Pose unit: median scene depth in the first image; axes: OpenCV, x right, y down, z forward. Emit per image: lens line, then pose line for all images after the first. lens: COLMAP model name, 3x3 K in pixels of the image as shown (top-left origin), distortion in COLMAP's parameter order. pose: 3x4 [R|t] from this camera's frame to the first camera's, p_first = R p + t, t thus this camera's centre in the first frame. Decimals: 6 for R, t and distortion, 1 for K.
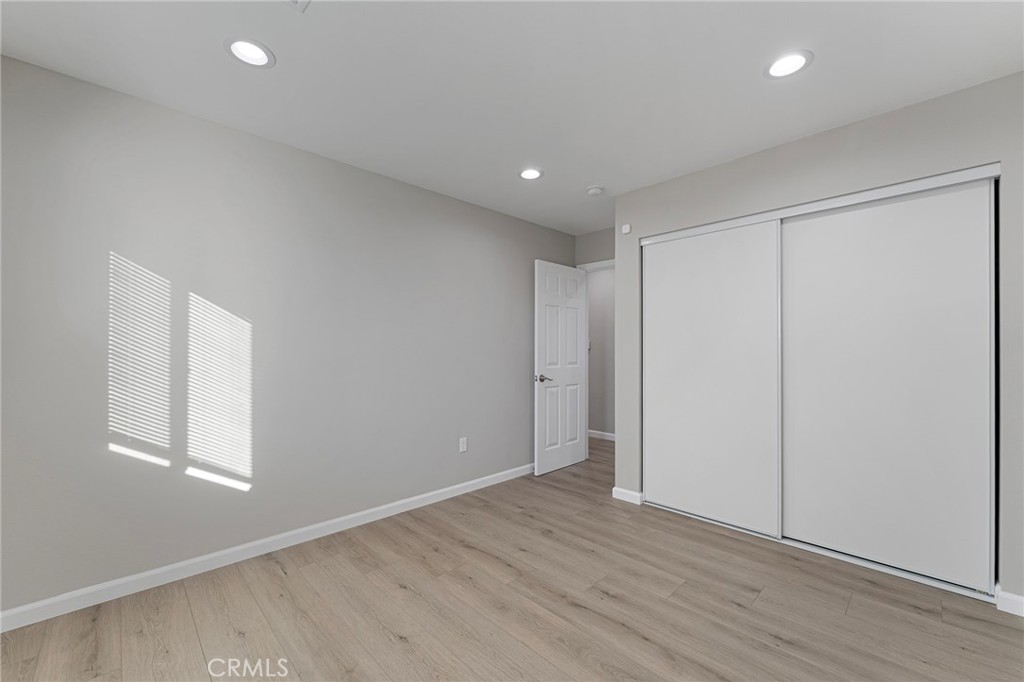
lens RADIAL K [[409.1, 0, 510.5], [0, 409.1, 353.1], [0, 0, 1]] dist [0.000004, -0.000015]
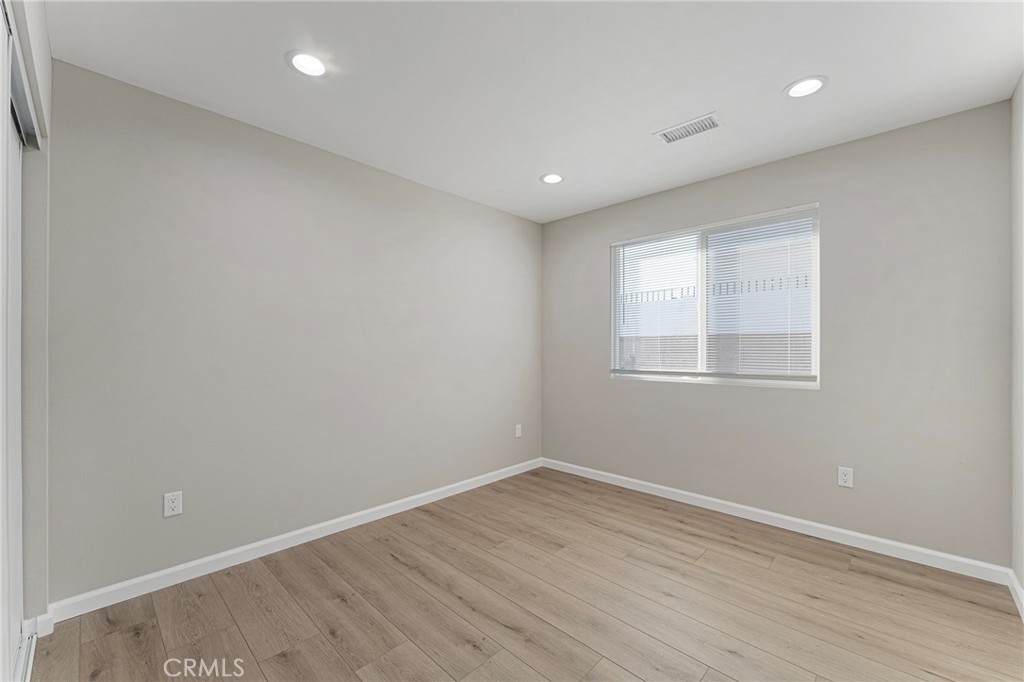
lens RADIAL K [[407.2, 0, 512.0], [0, 407.2, 341.0], [0, 0, 1]] dist [0.000544, 0.000306]
pose [[-0.999297, 0.003172, -0.037366, 0.208221], [0.003334, 0.999985, -0.004282, -0.017227], [0.037352, -0.004404, -0.999292, 1.983889]]
